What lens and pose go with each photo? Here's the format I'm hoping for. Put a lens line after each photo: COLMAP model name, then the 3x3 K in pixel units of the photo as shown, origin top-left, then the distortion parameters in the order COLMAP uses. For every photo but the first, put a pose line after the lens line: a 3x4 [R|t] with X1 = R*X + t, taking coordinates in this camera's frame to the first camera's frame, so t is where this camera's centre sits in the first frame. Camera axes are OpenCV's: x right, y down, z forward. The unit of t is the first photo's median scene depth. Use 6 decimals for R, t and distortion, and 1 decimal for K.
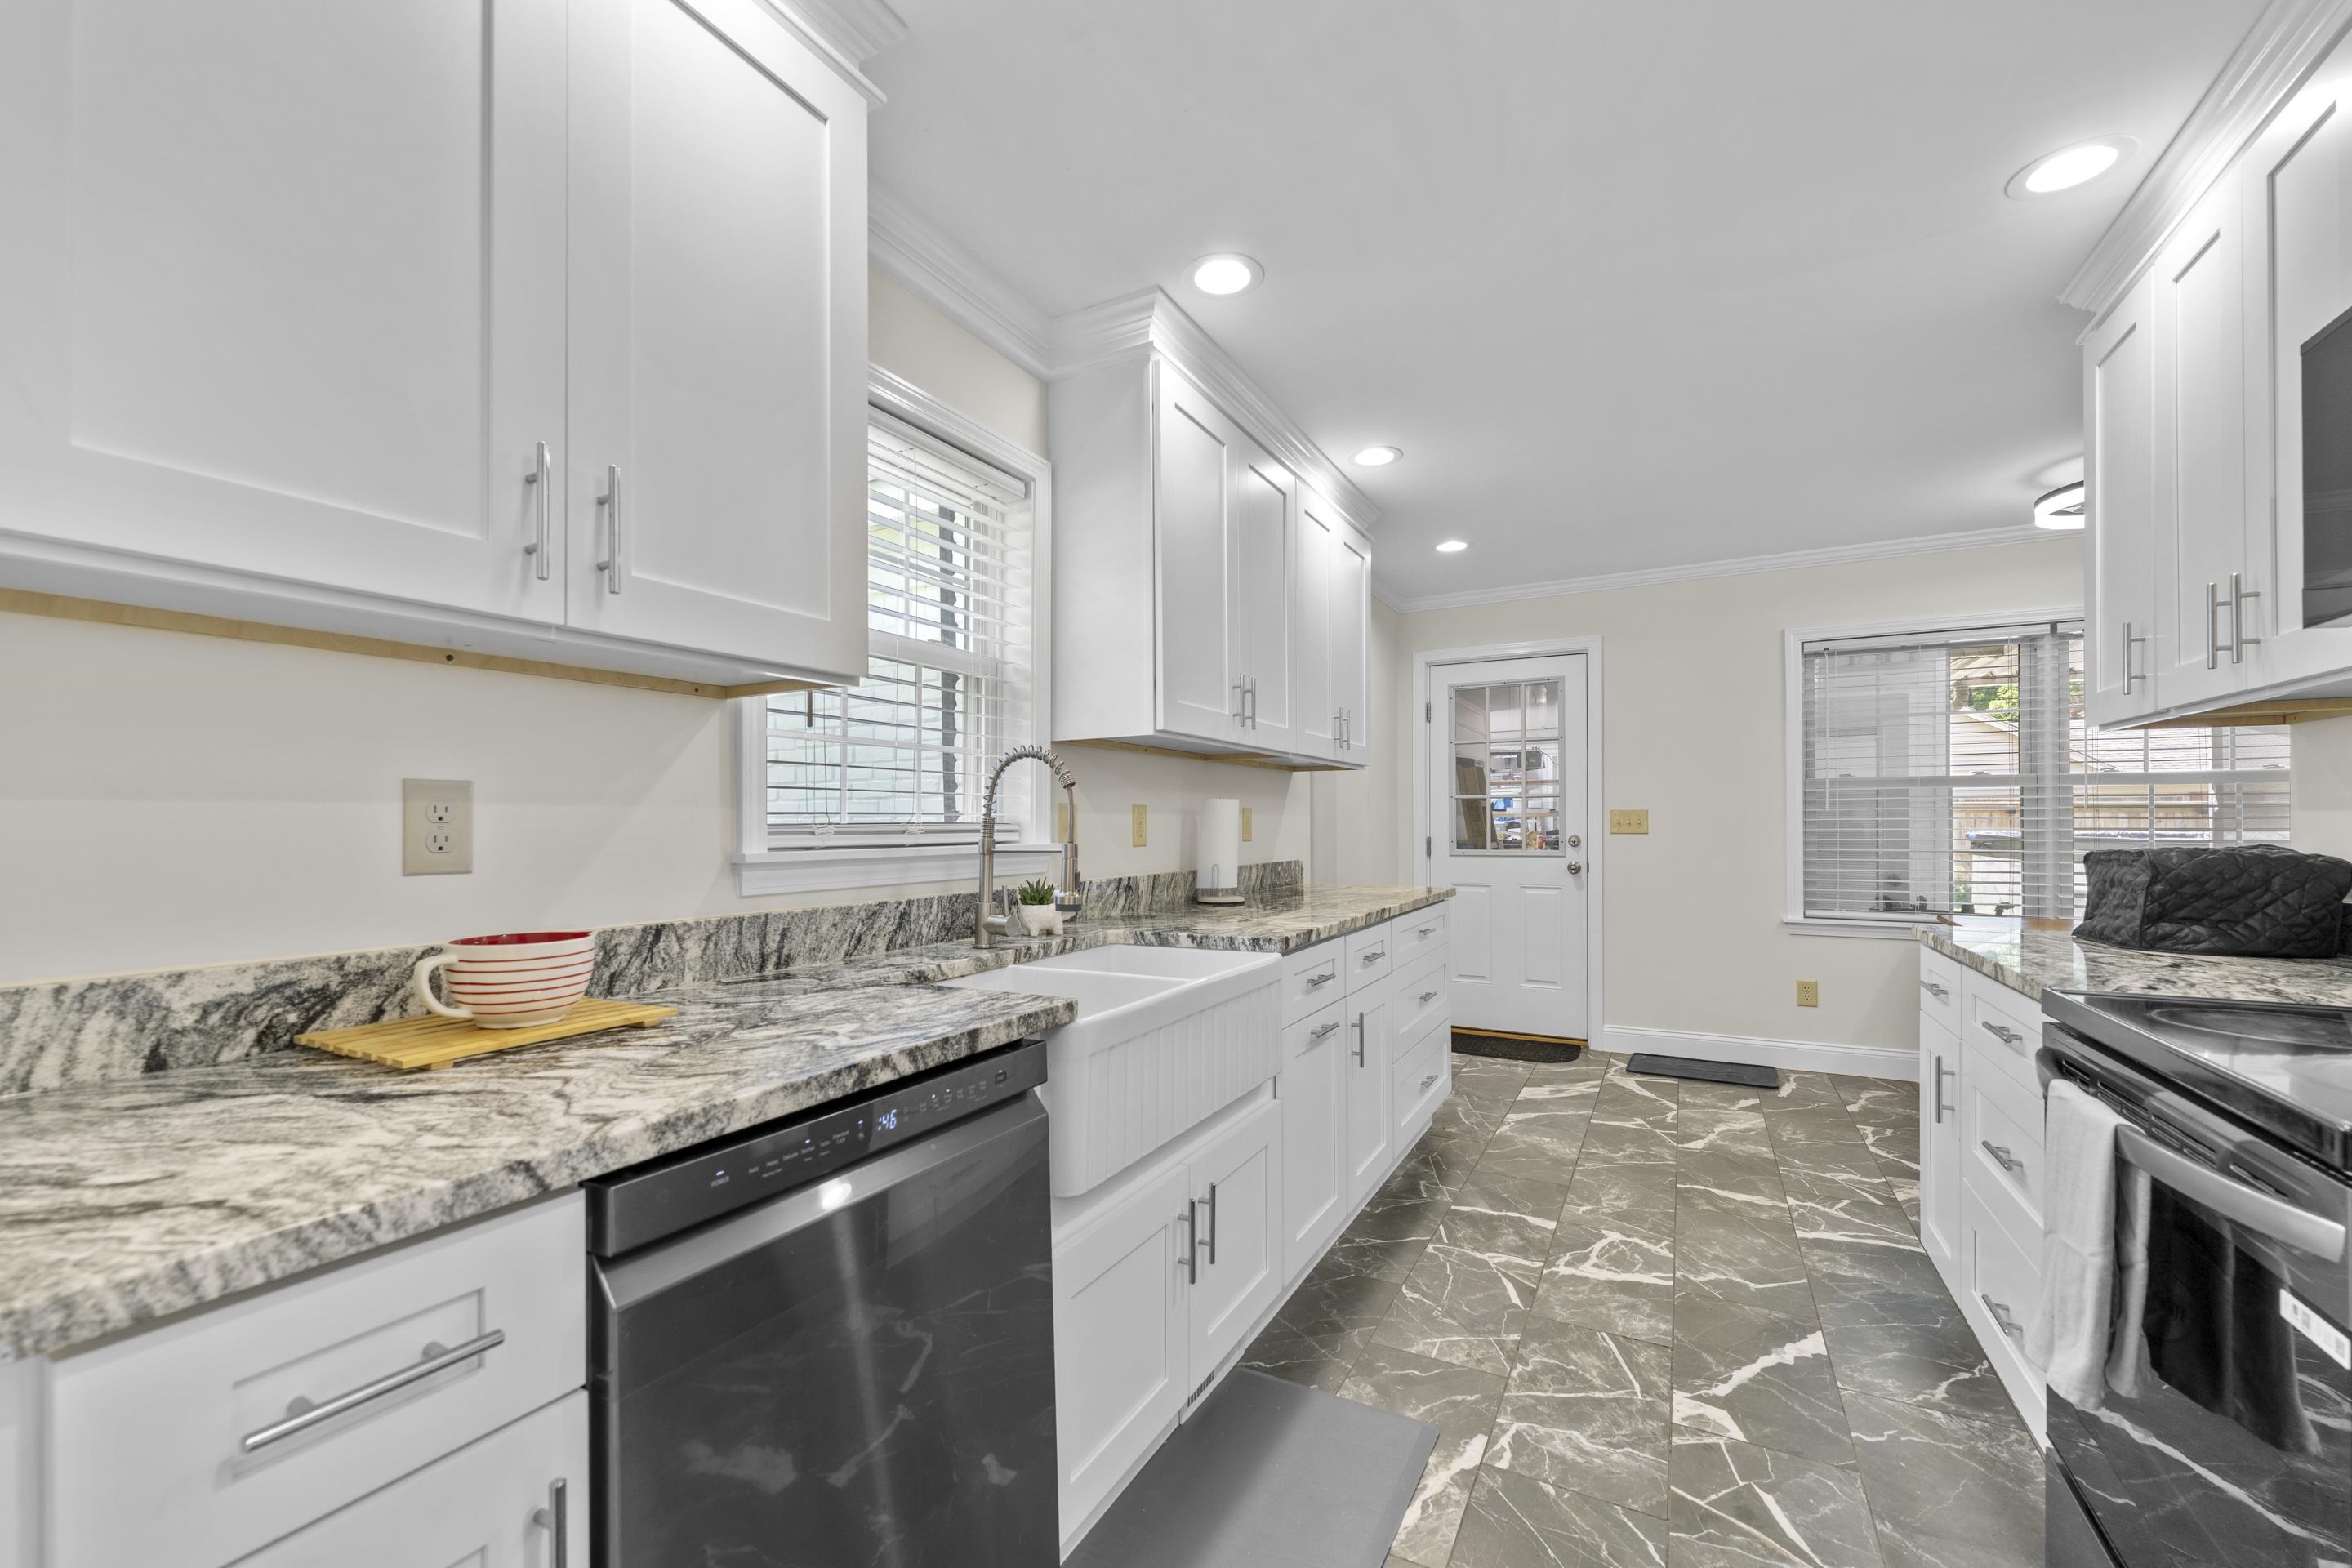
lens RADIAL K [[965.5, 0, 1164.0], [0, 965.5, 822.2], [0, 0, 1]] dist [0.006994, -0.000431]
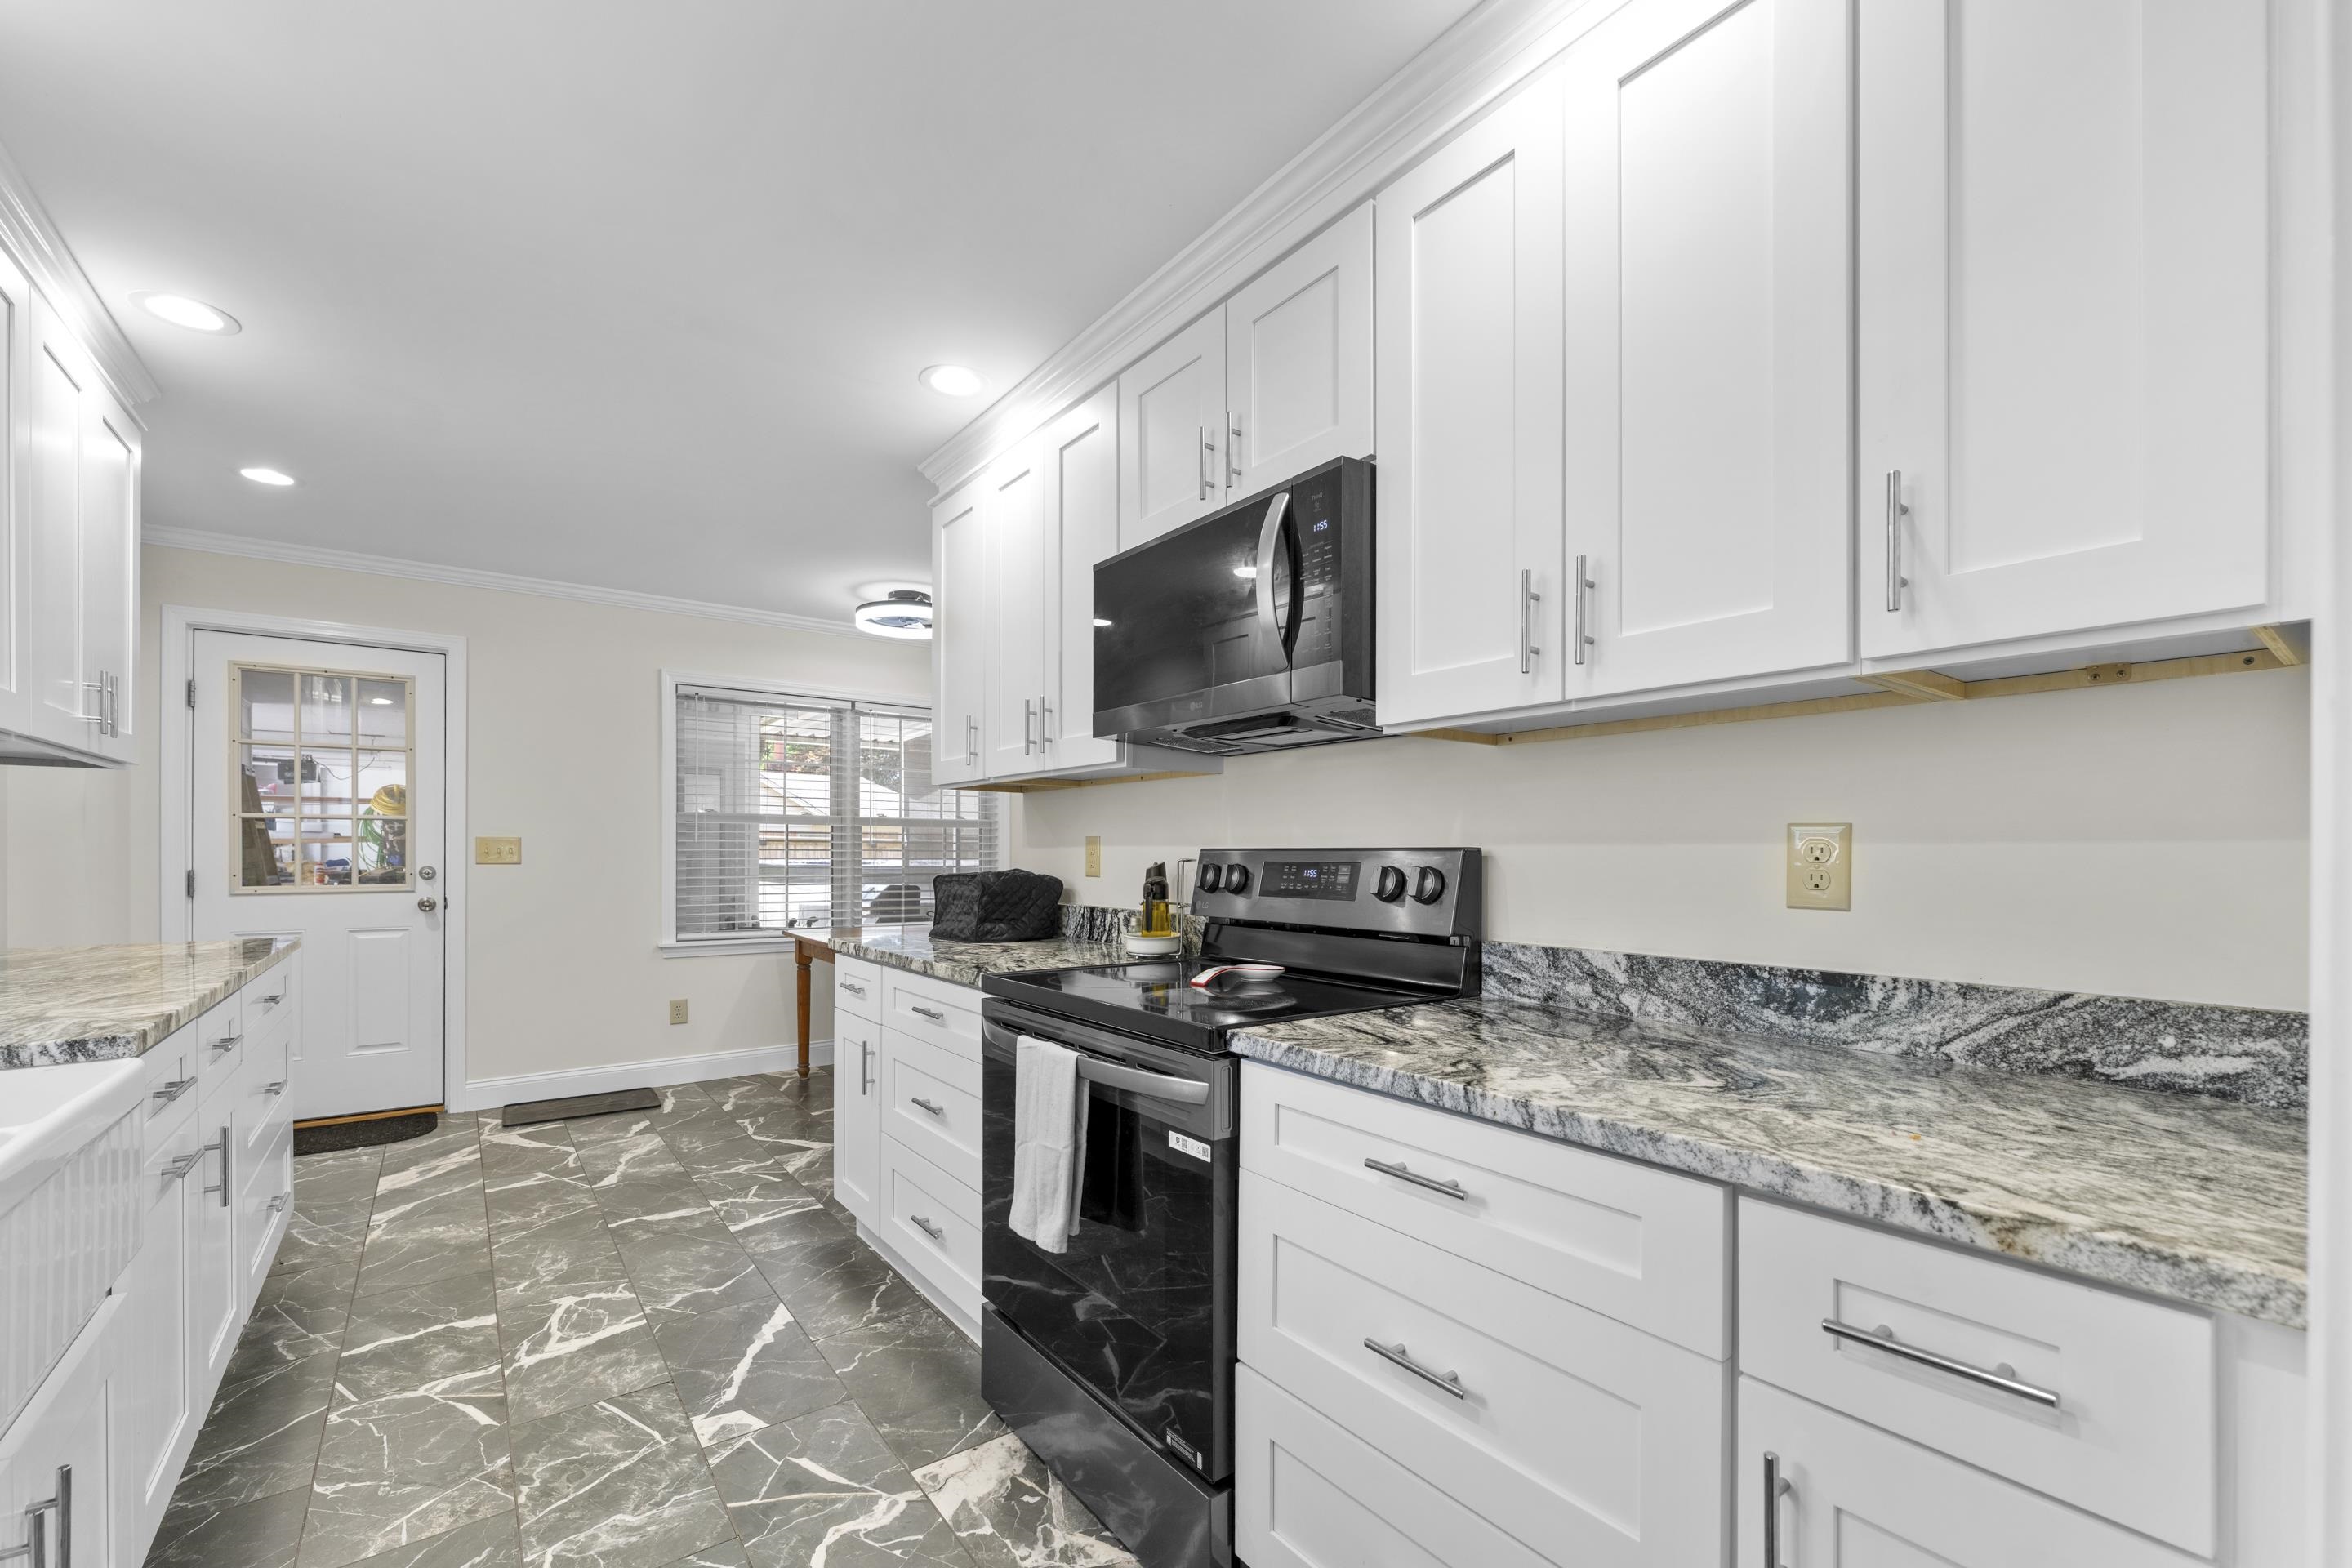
lens RADIAL K [[965.5, 0, 1162.0], [0, 965.5, 855.4], [0, 0, 1]] dist [0.006994, -0.000431]
pose [[0.429255, 0.003306, 0.903177, -0.108676], [-0.006950, 0.999976, -0.000357, 0.000037], [-0.903156, -0.006124, 0.429268, 0.083021]]
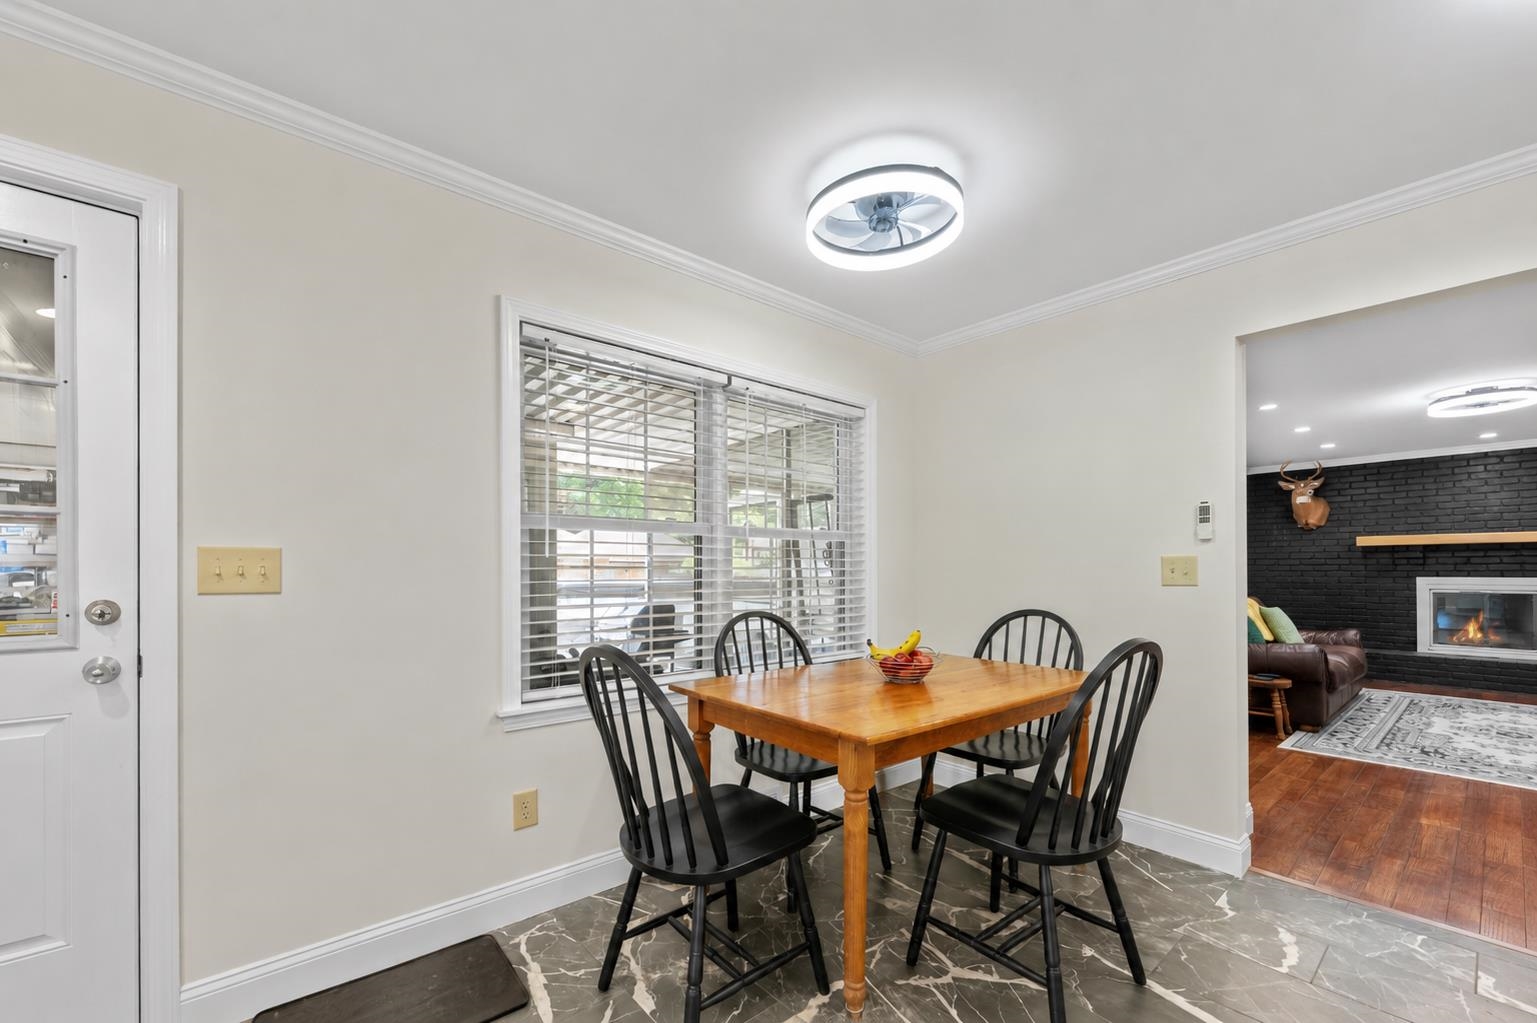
lens RADIAL K [[648.8, 0, 781.4], [0, 648.8, 573.2], [0, 0, 1]] dist [-0.015098, 0.000412]
pose [[0.338740, -0.004110, 0.940871, 0.399736], [-0.007210, 0.999950, 0.006964, -0.006609], [-0.940852, -0.009143, 0.338694, 0.954975]]
